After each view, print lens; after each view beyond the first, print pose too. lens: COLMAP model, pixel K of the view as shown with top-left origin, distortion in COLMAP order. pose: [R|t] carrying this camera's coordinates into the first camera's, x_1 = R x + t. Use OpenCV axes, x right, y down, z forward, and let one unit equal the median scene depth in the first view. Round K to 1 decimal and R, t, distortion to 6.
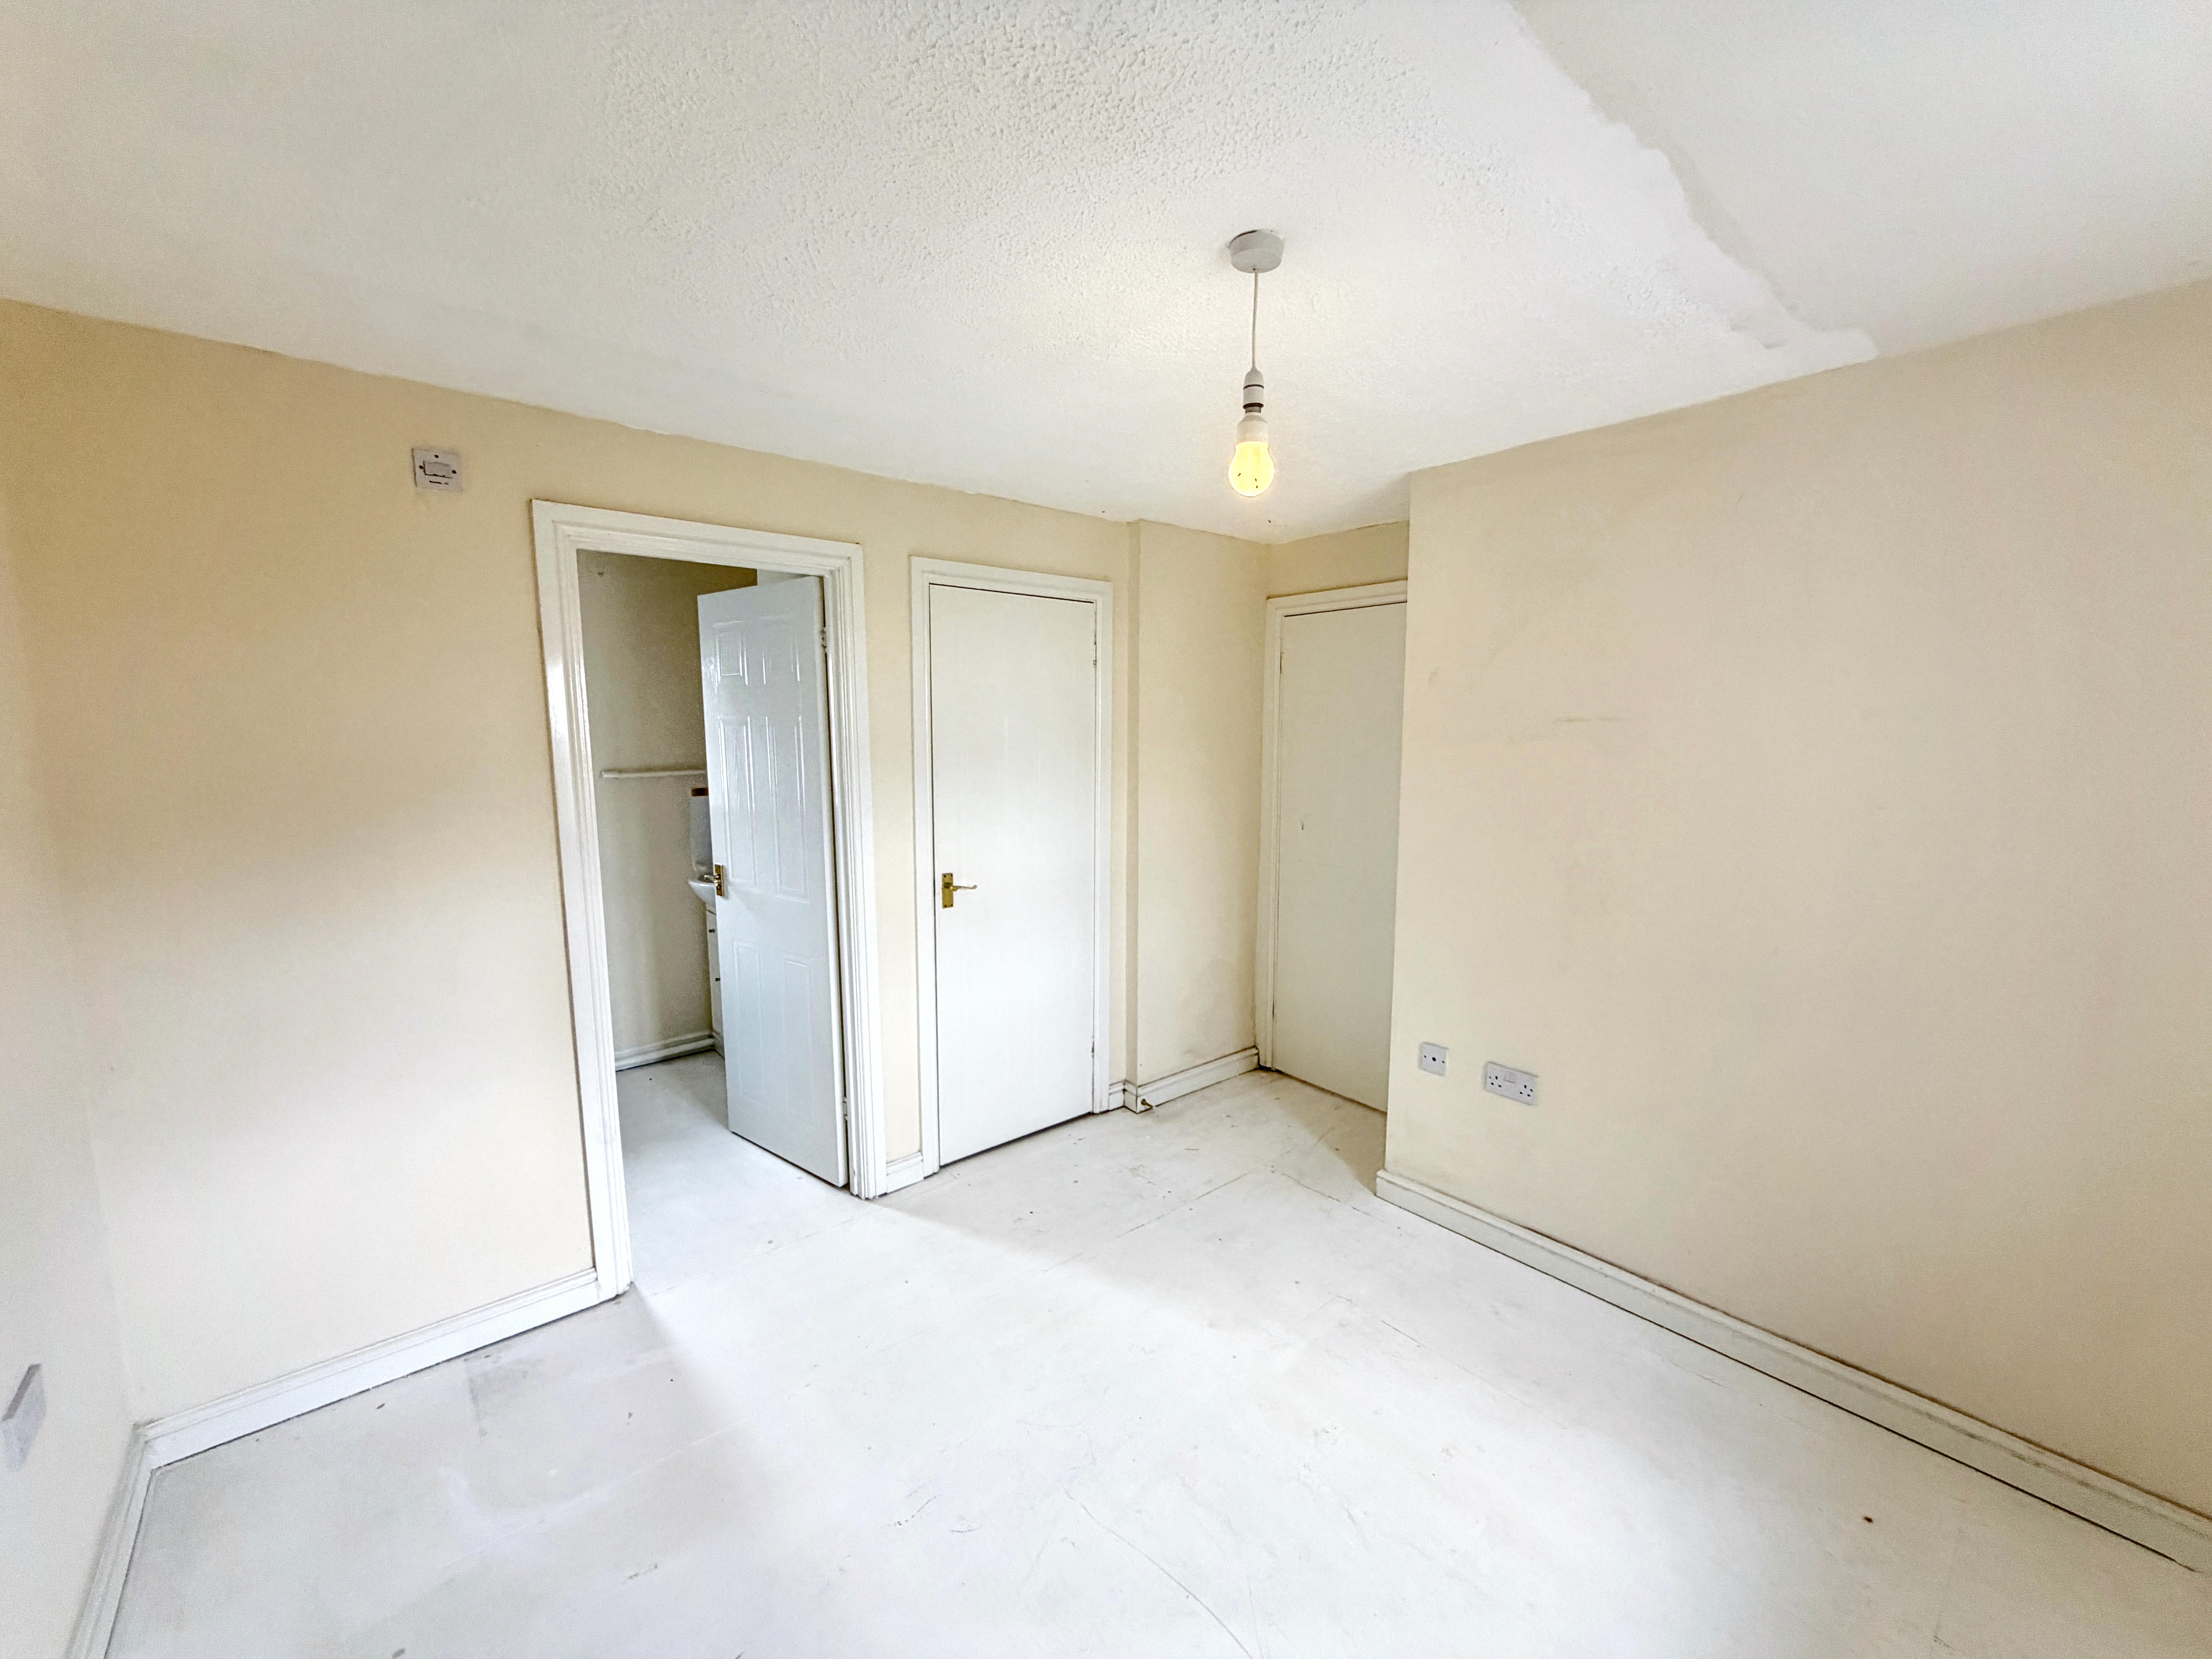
lens RADIAL K [[883.4, 0, 1102.3], [0, 883.4, 837.0], [0, 0, 1]] dist [-0.000784, 0.000126]
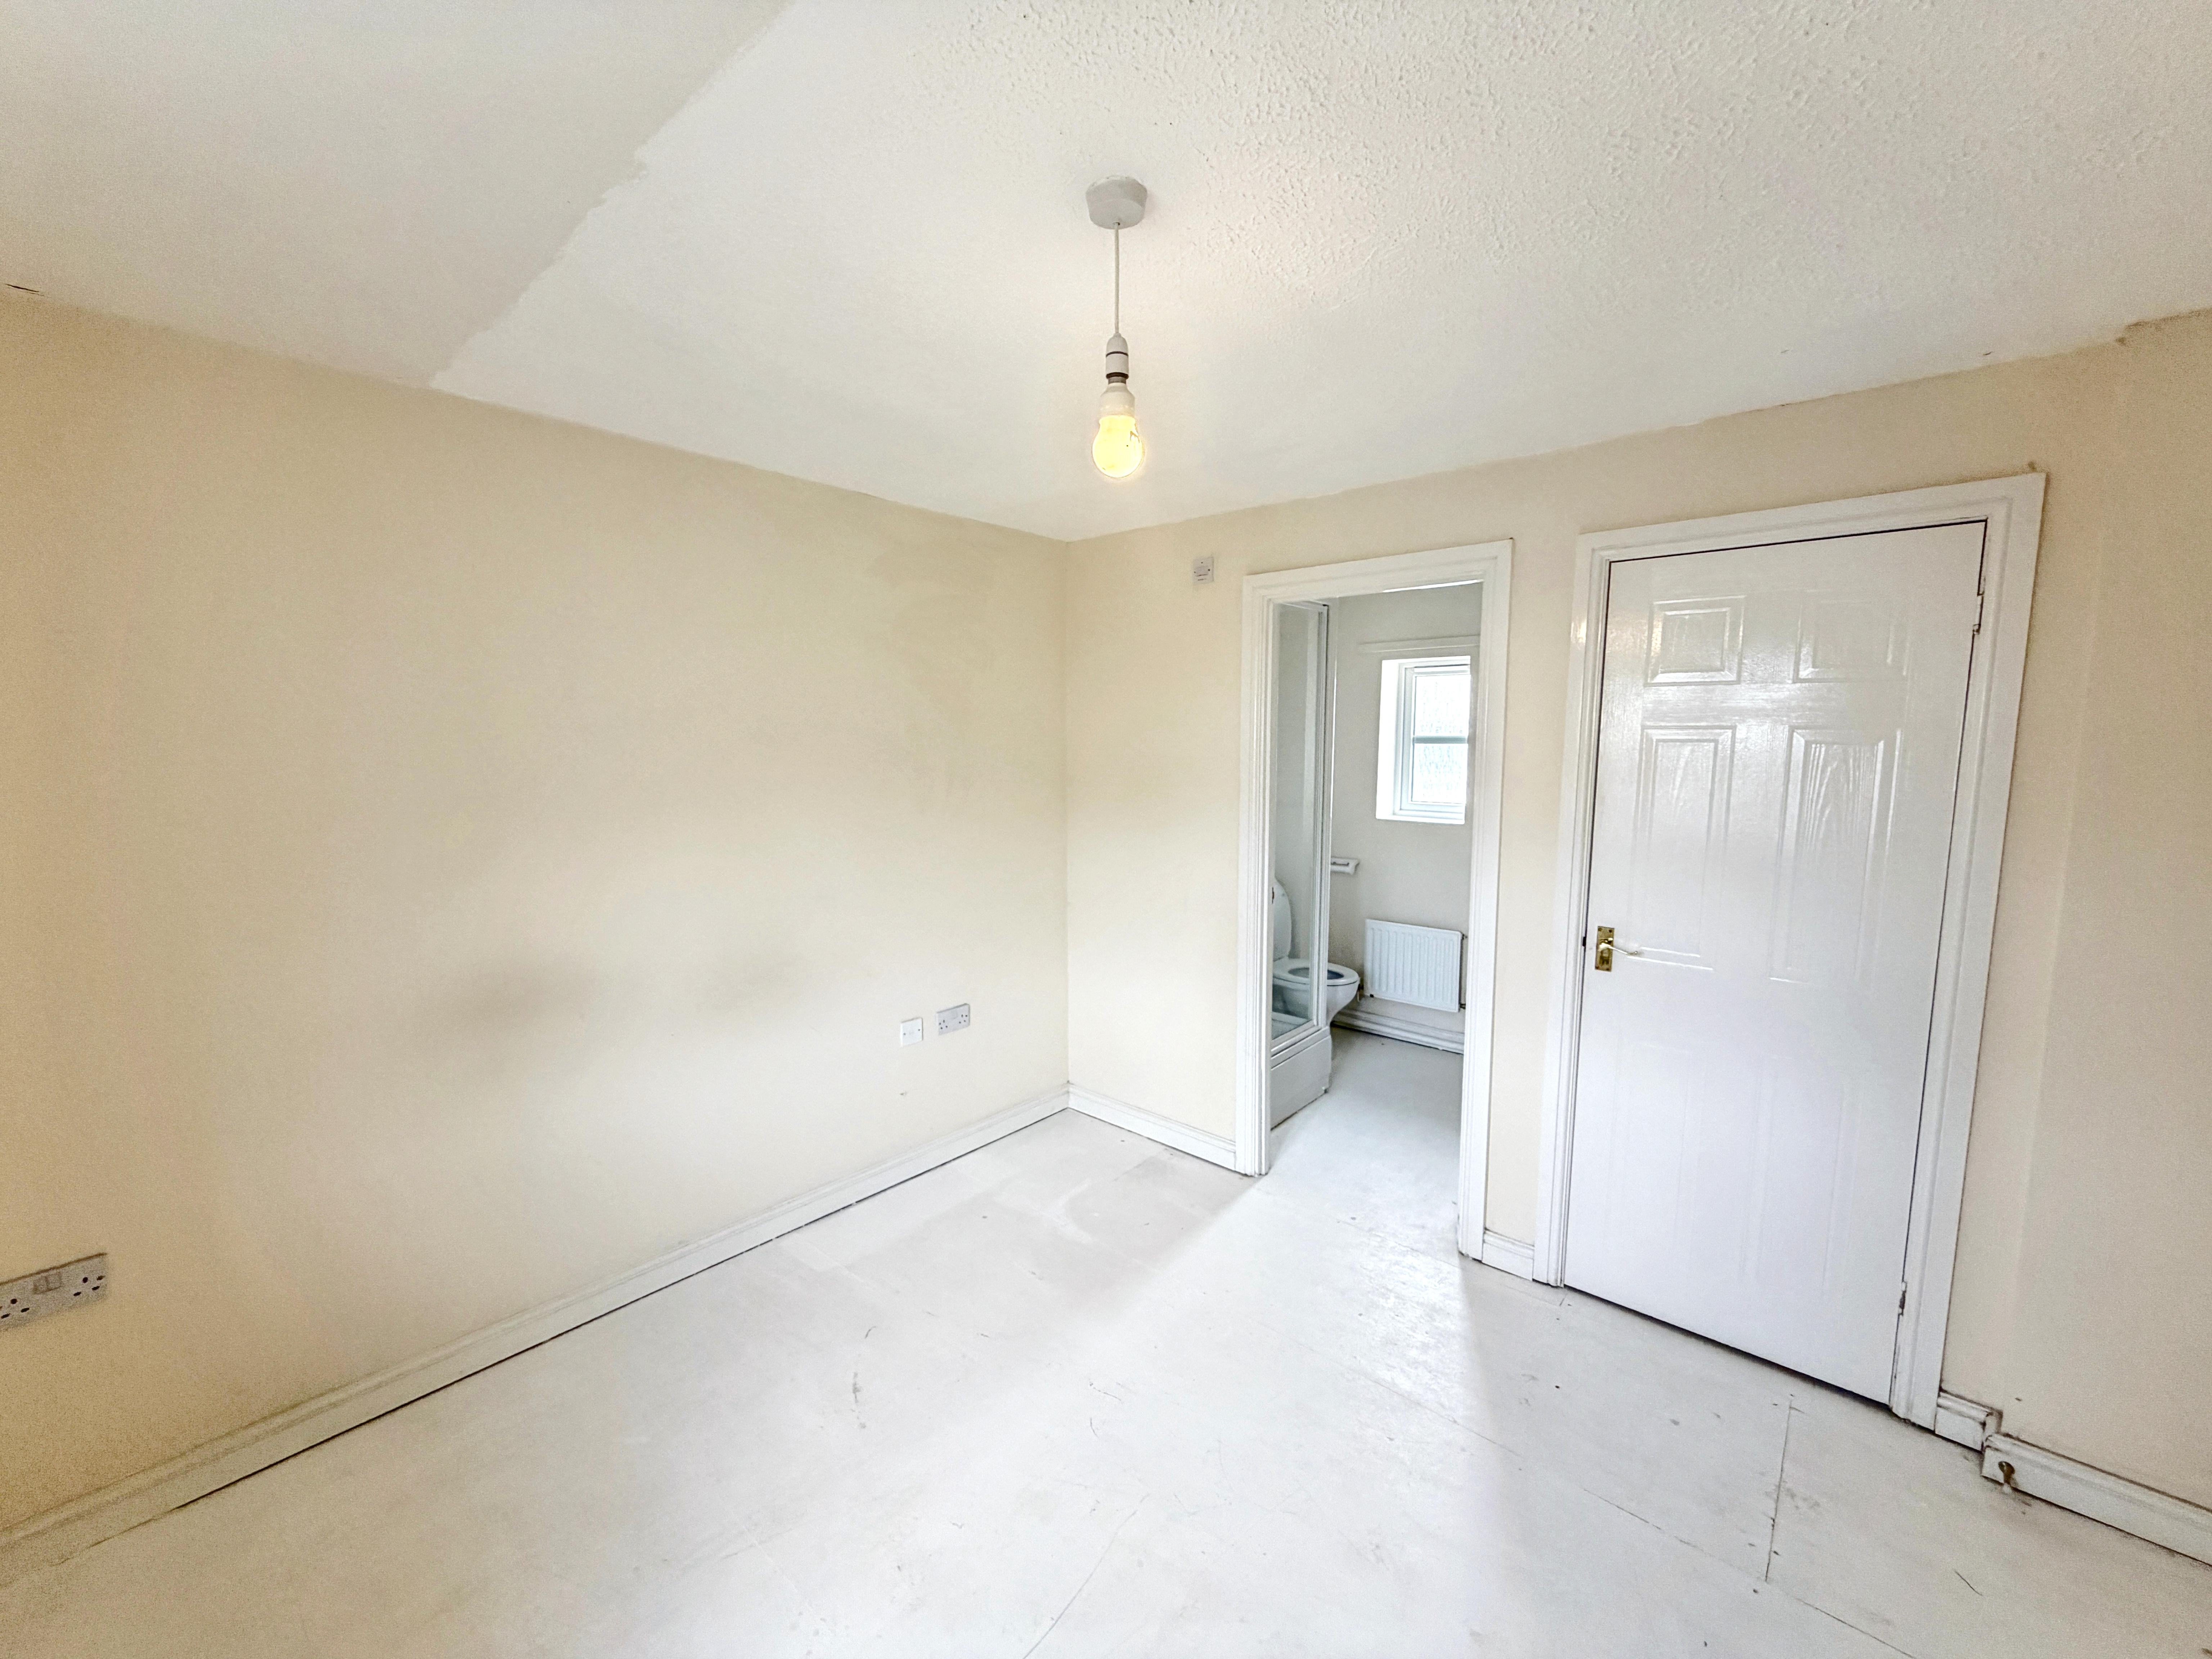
lens RADIAL K [[883.4, 0, 1102.3], [0, 883.4, 837.0], [0, 0, 1]] dist [-0.000784, 0.000126]
pose [[0.148599, 0.111863, -0.982550, 0.677390], [-0.131136, 0.987036, 0.092540, -0.067871], [0.980164, 0.115096, 0.161341, 0.552775]]
